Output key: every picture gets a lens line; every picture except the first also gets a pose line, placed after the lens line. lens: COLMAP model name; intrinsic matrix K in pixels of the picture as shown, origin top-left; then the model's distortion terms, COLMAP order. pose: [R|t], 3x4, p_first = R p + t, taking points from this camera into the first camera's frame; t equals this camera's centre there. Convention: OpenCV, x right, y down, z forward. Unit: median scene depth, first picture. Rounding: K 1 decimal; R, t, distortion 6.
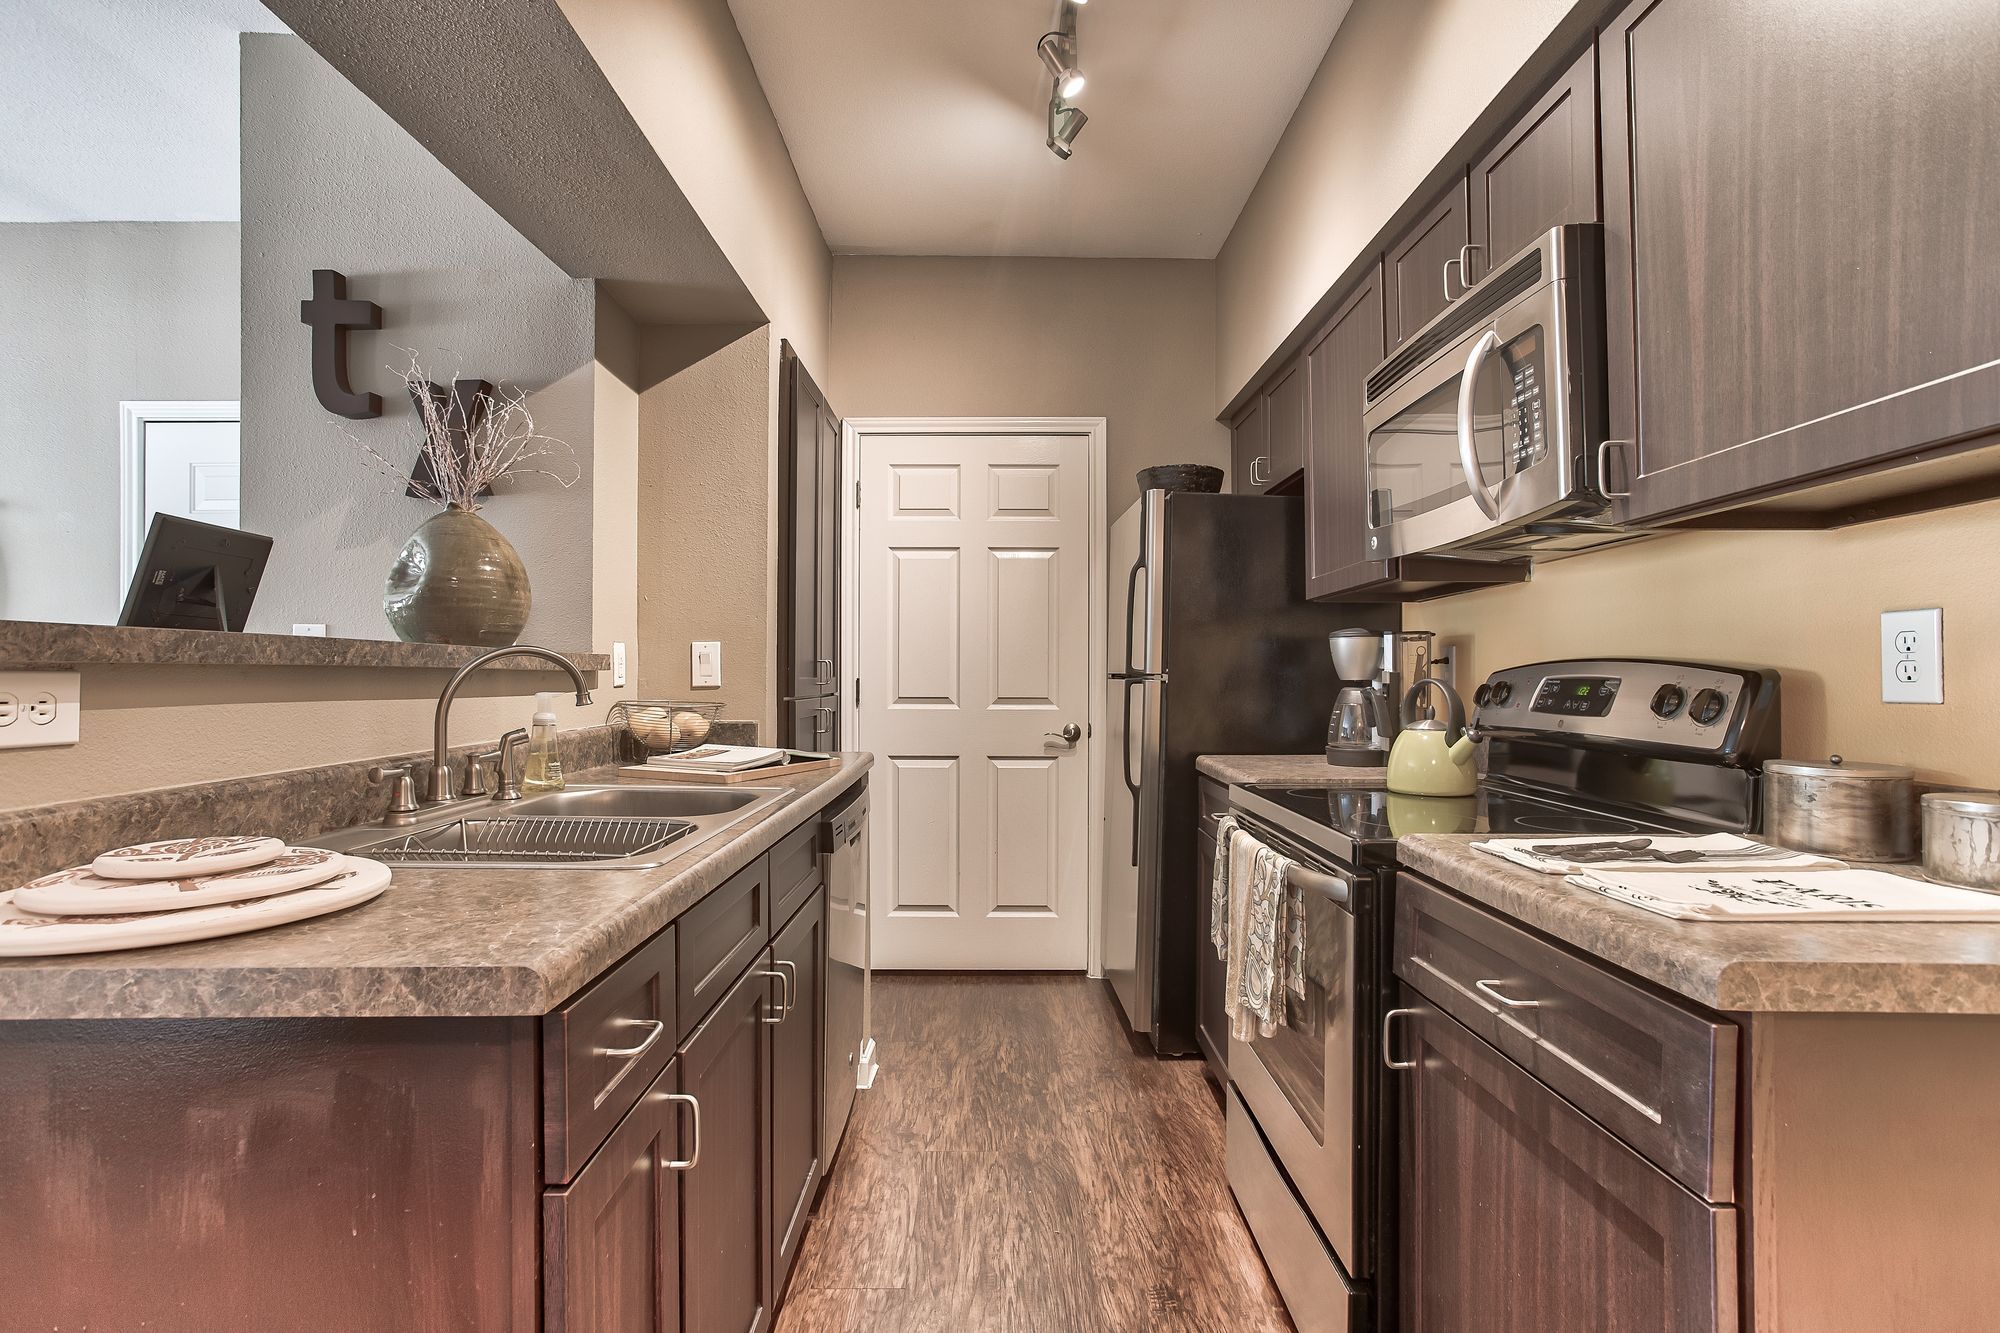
lens RADIAL K [[977.2, 0, 989.9], [0, 977.2, 663.1], [0, 0, 1]] dist [-0.030923, 0.019141]
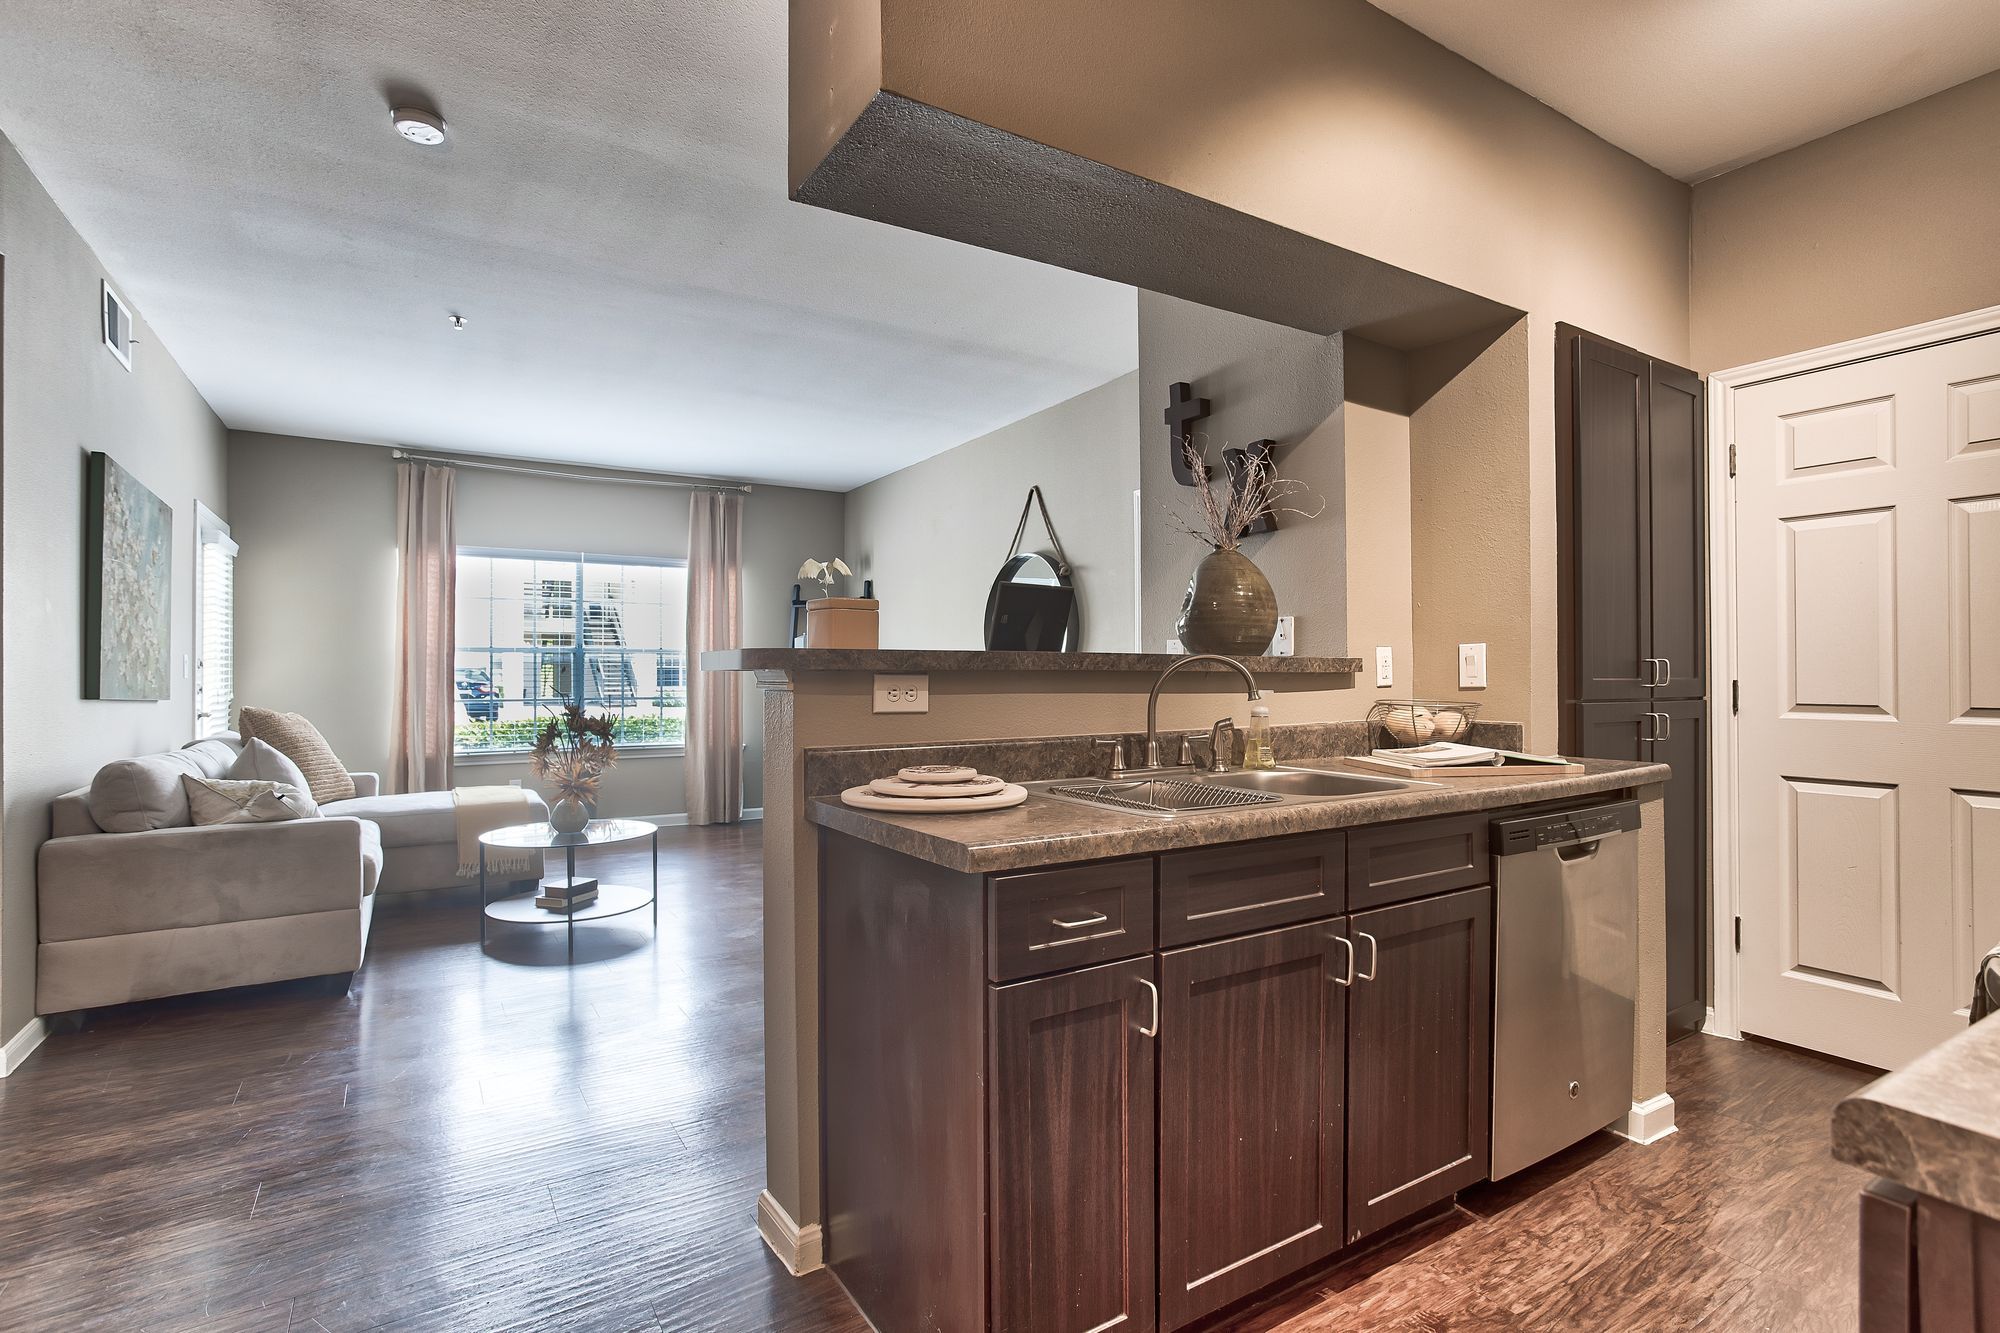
lens RADIAL K [[977.2, 0, 997.0], [0, 977.2, 662.4], [0, 0, 1]] dist [-0.030923, 0.019141]
pose [[0.527132, -0.013269, -0.849680, 0.406919], [0.010487, 0.999904, -0.009108, 0.002151], [0.849719, -0.004109, 0.527220, 0.052729]]
